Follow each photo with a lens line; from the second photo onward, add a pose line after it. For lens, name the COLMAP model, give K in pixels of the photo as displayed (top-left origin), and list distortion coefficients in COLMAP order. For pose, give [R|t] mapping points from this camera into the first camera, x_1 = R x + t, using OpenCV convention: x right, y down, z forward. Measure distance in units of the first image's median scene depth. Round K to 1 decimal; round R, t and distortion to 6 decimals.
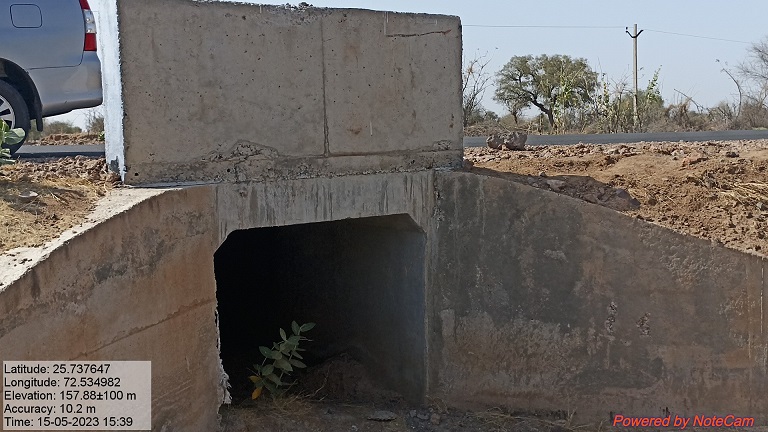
lens RADIAL K [[920.6, 0, 389.1], [0, 920.6, 221.4], [0, 0, 1]] dist [0.040848, 0.000000]
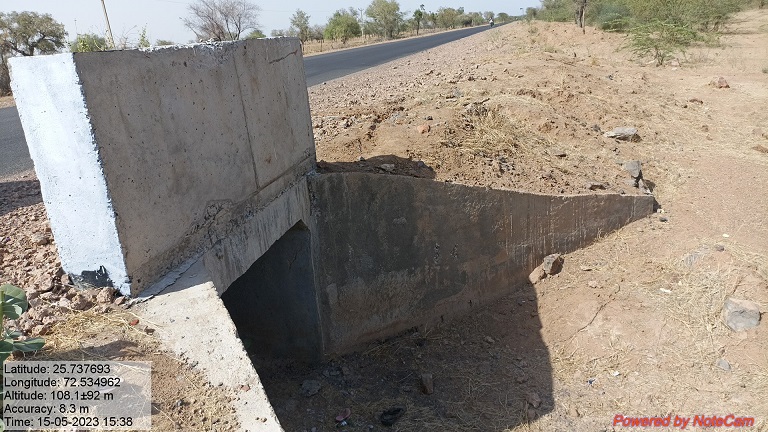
lens RADIAL K [[564.8, 0, 383.6], [0, 564.8, 218.7], [0, 0, 1]] dist [0.060075, -0.046995]
pose [[0.745819, -0.252540, 0.616423, -0.343745], [0.140025, 0.964113, 0.225566, -0.156463], [-0.651266, -0.081916, 0.754415, 0.412224]]
